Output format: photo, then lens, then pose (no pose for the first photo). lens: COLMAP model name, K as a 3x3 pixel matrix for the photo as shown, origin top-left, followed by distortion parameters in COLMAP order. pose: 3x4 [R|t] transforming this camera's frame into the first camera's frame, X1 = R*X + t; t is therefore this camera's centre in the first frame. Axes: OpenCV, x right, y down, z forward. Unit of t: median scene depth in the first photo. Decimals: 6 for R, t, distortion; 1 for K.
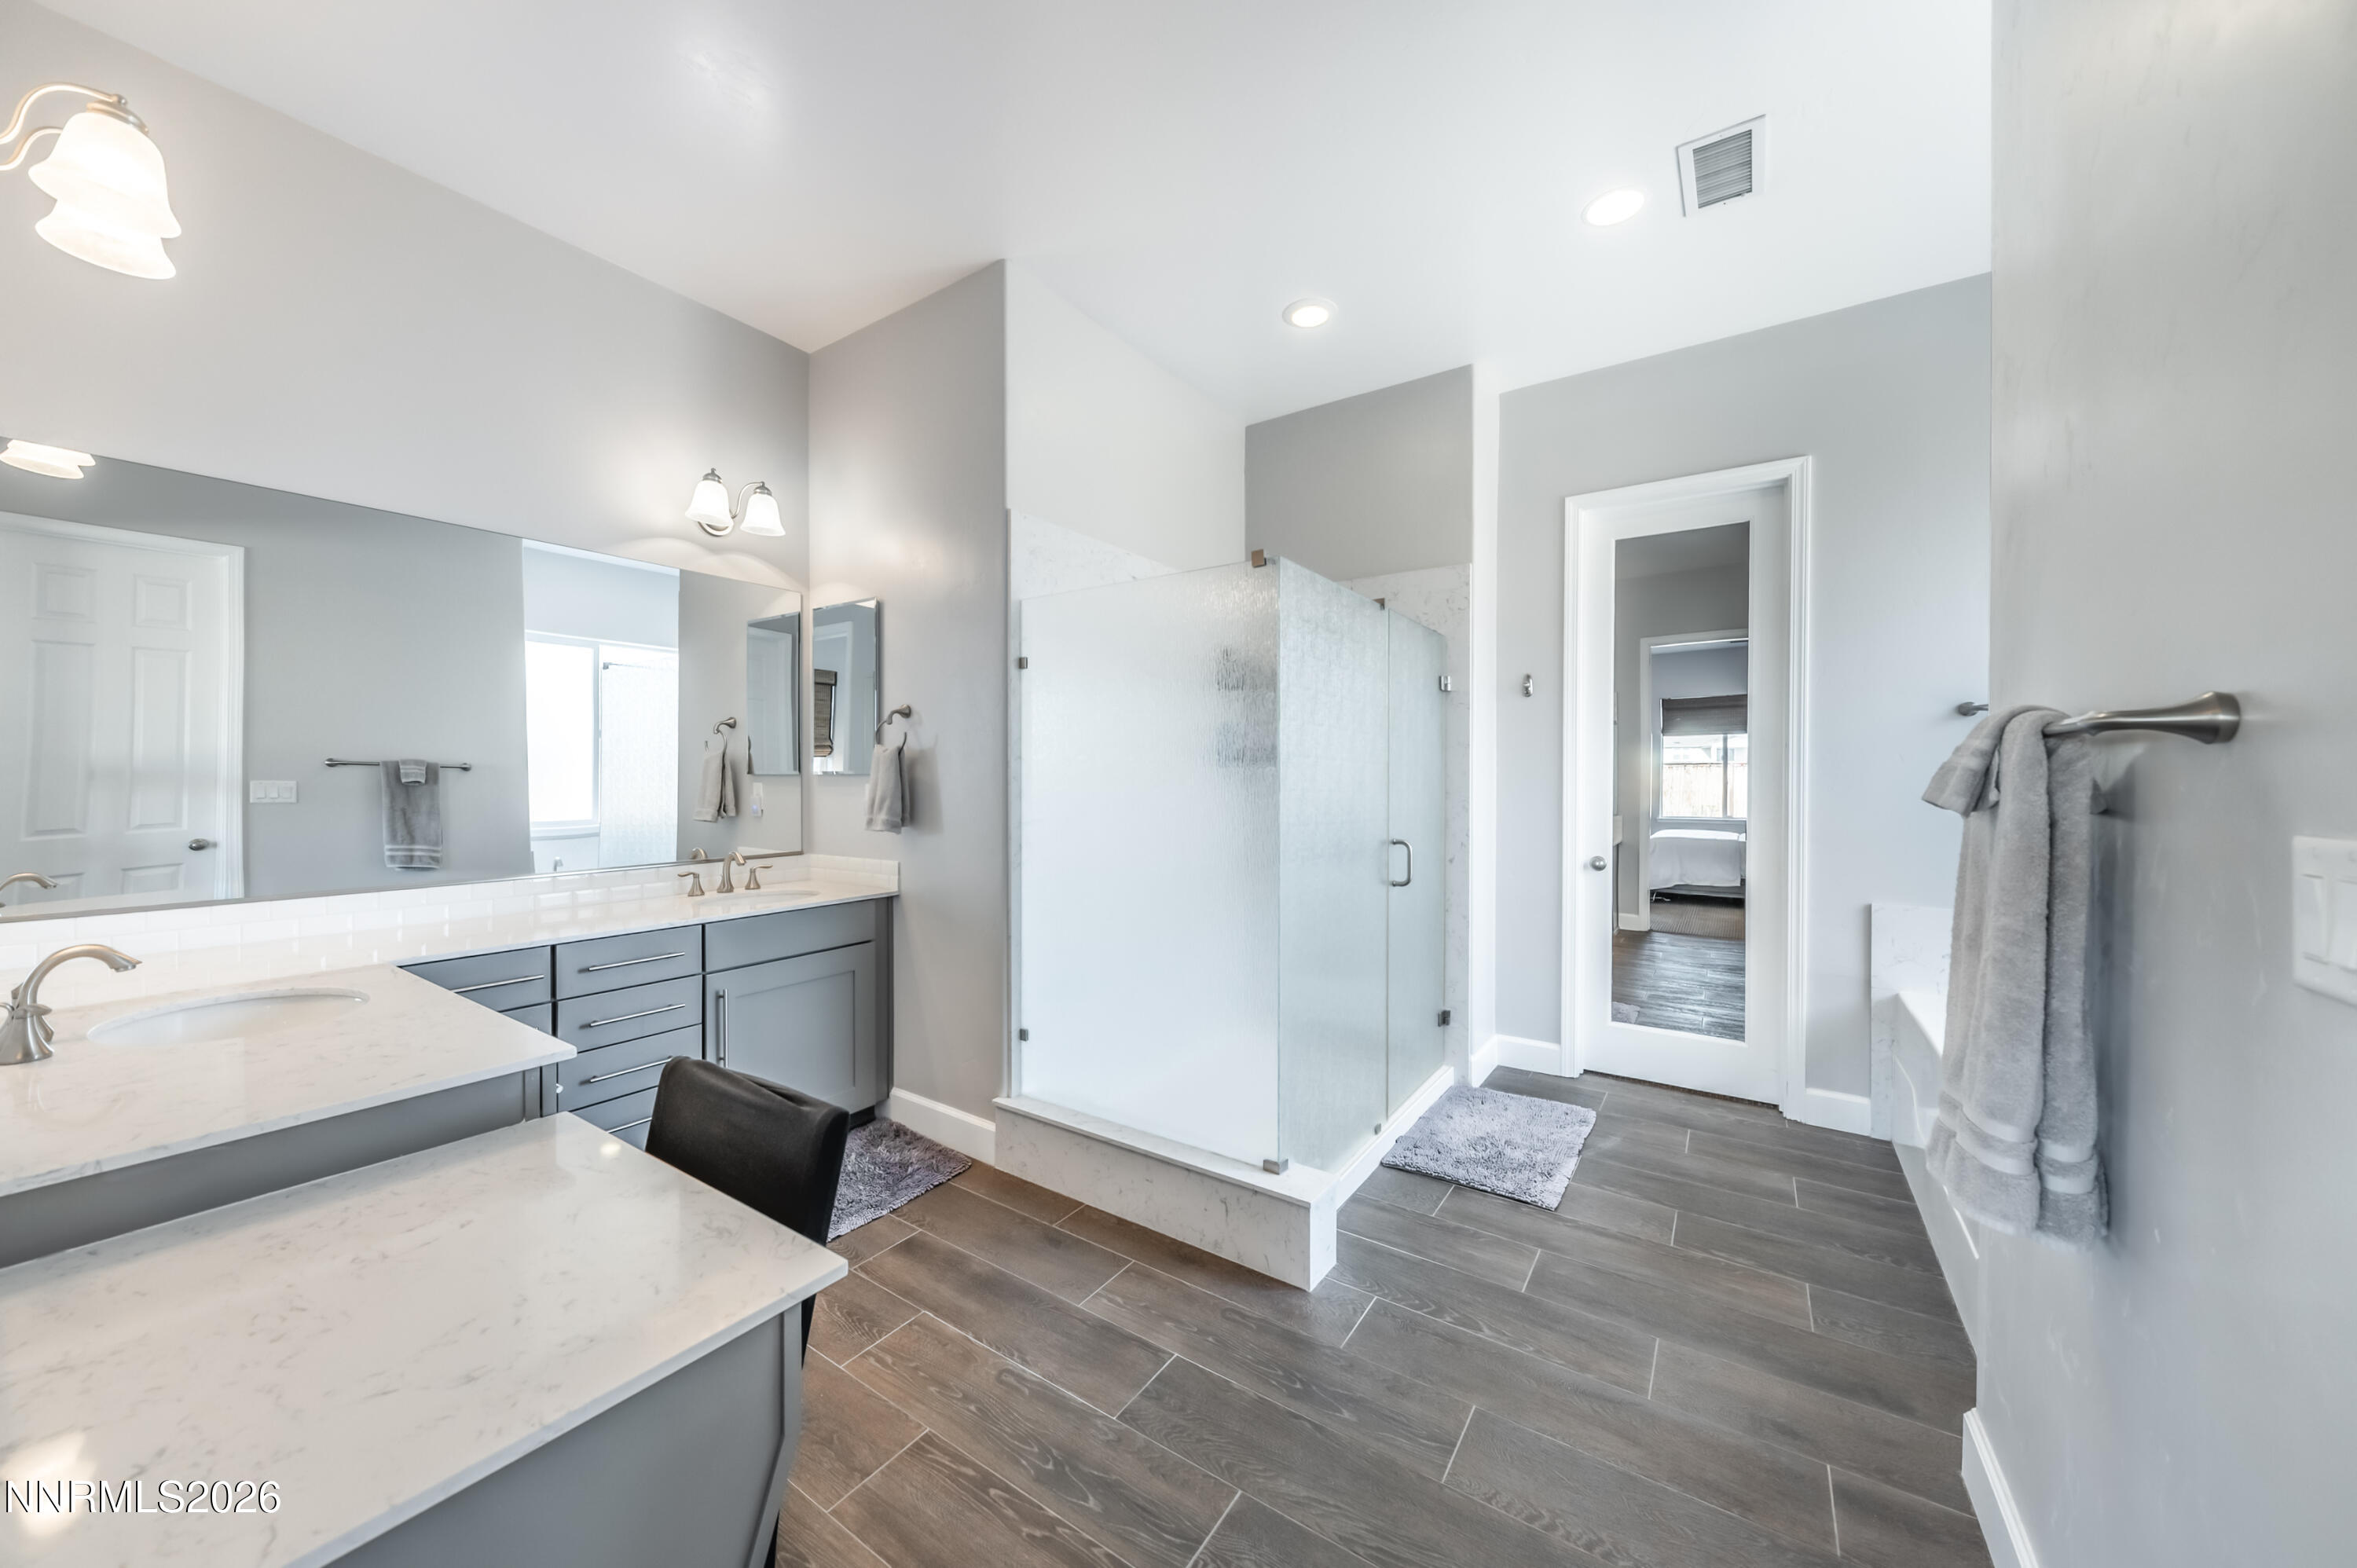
lens RADIAL K [[844.4, 0, 1178.5], [0, 844.4, 784.0], [0, 0, 1]] dist [0.012111, -0.005908]
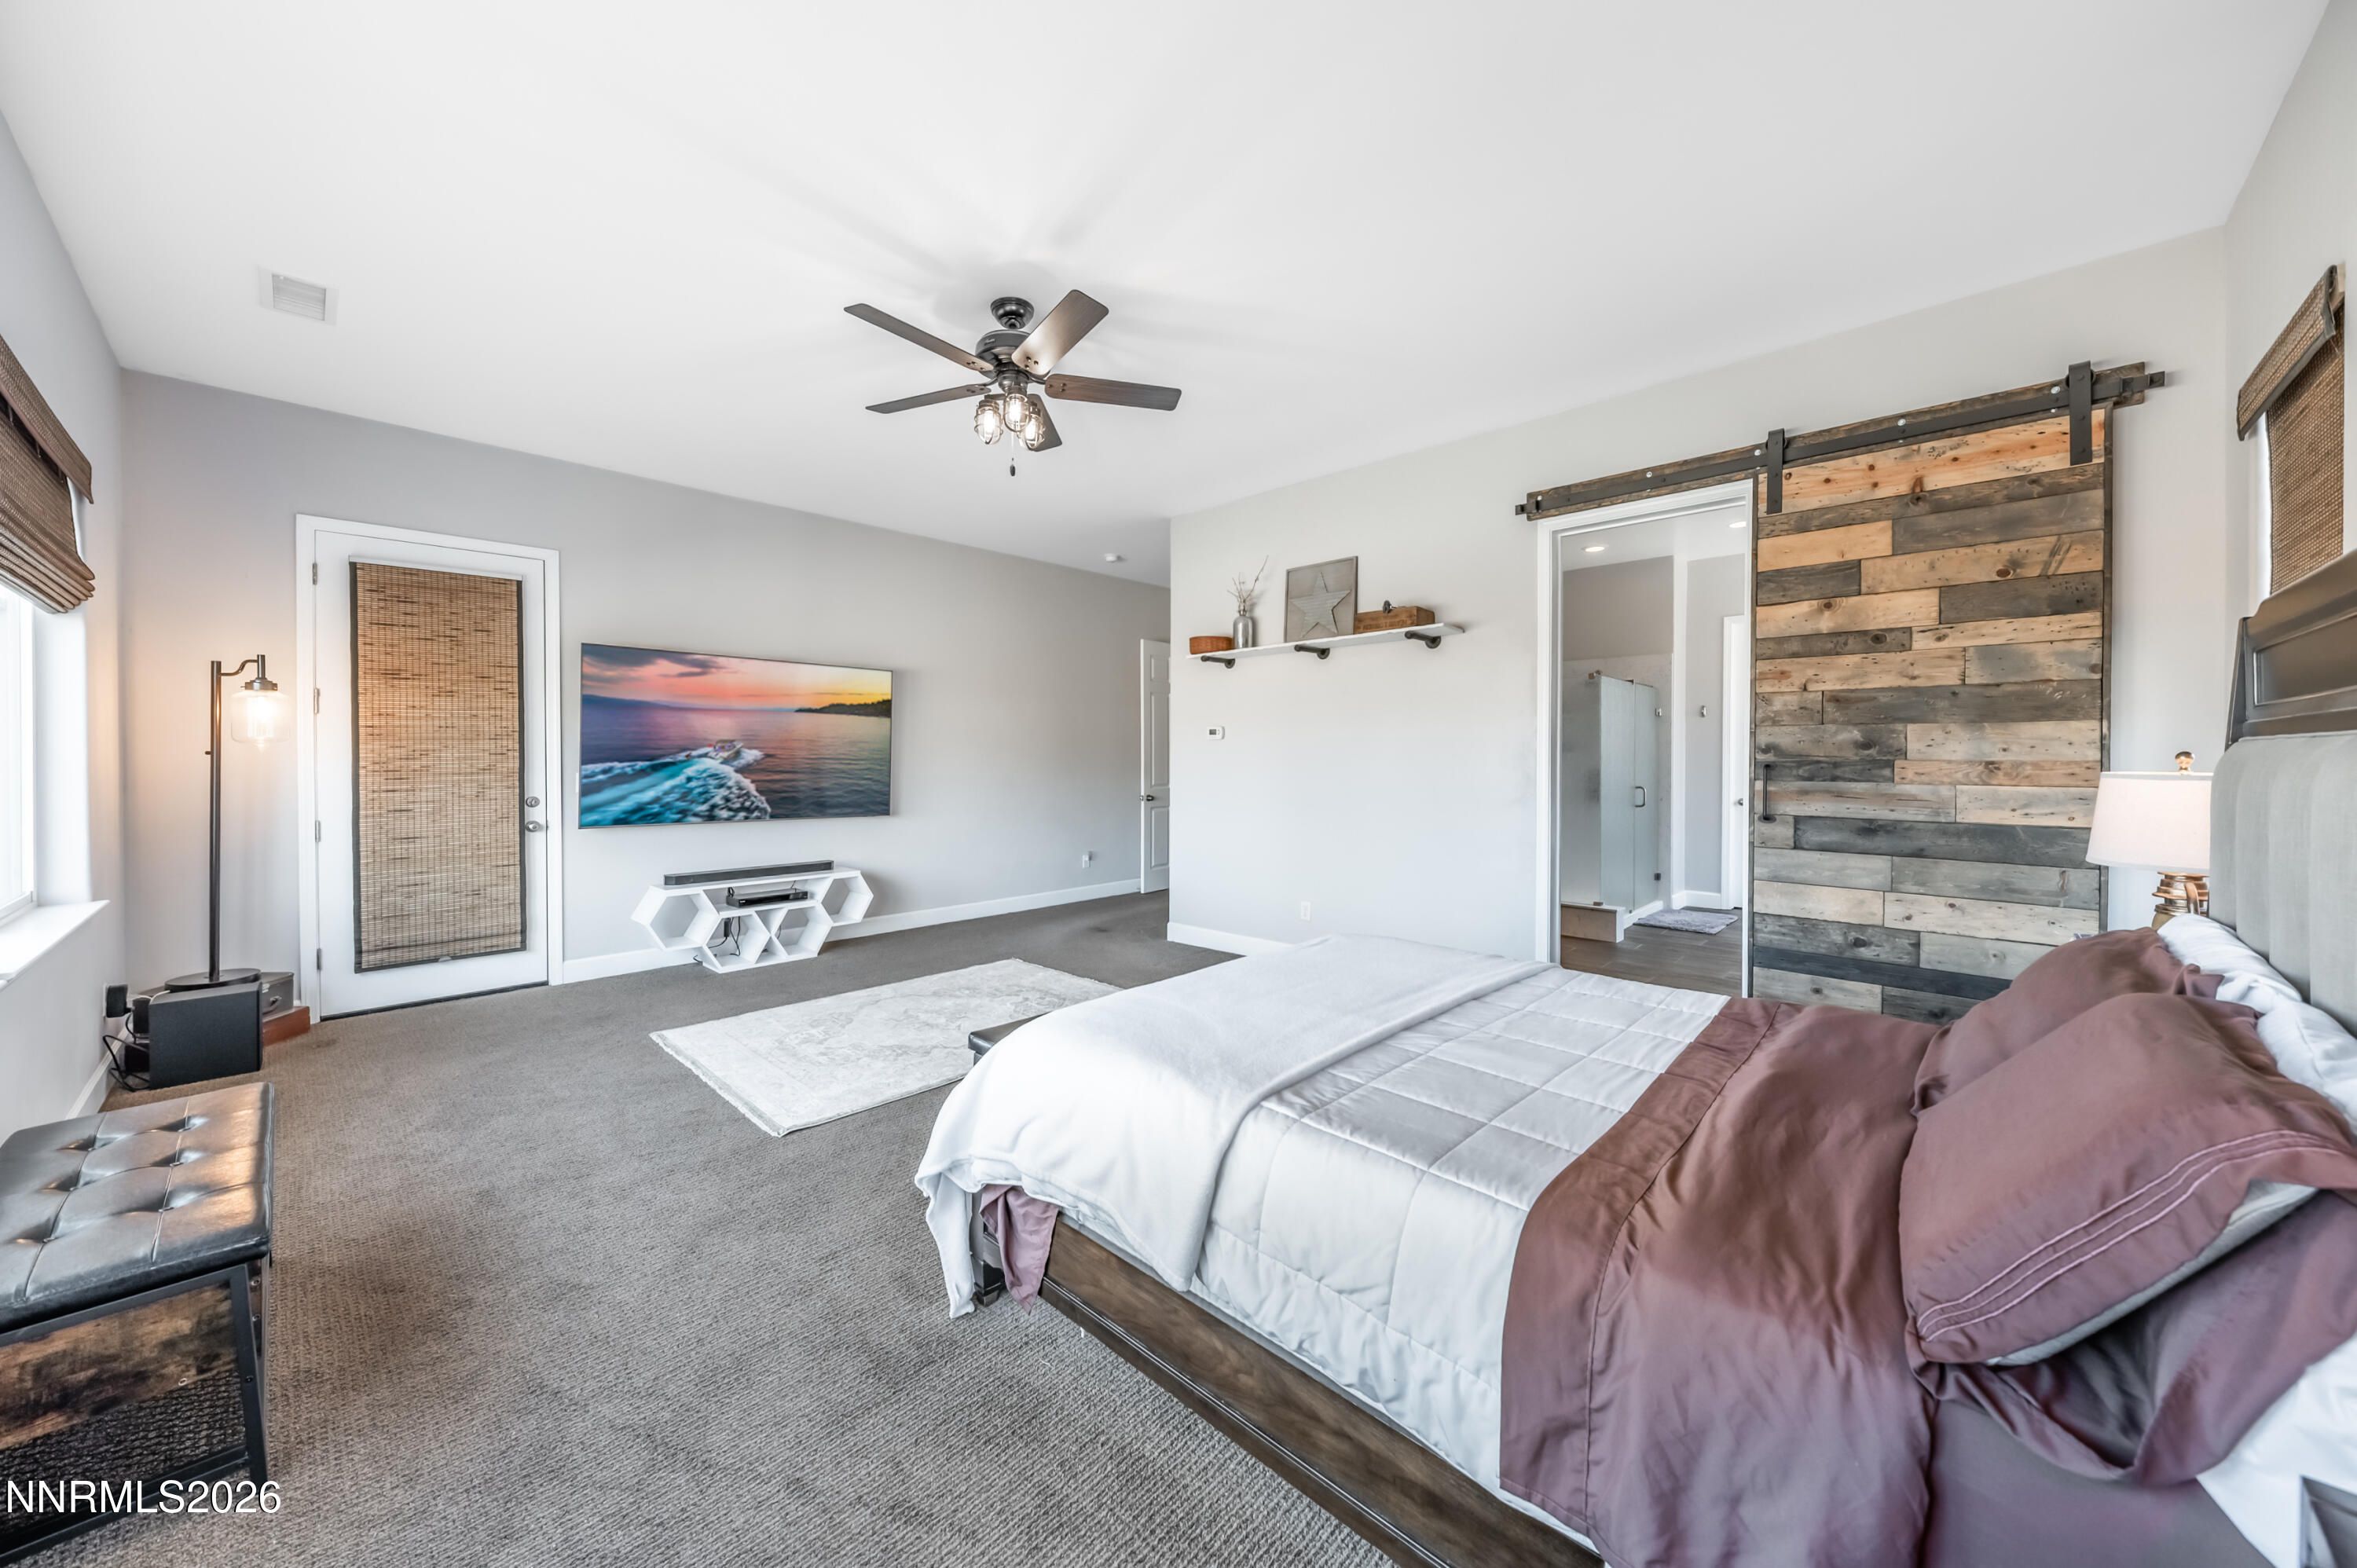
lens RADIAL K [[844.4, 0, 1178.5], [0, 844.4, 784.0], [0, 0, 1]] dist [0.012111, -0.005908]
pose [[0.986891, 0.001680, -0.161377, -0.287627], [0.000930, 0.999870, 0.016097, 0.009609], [0.161383, -0.016036, 0.986762, -0.693493]]
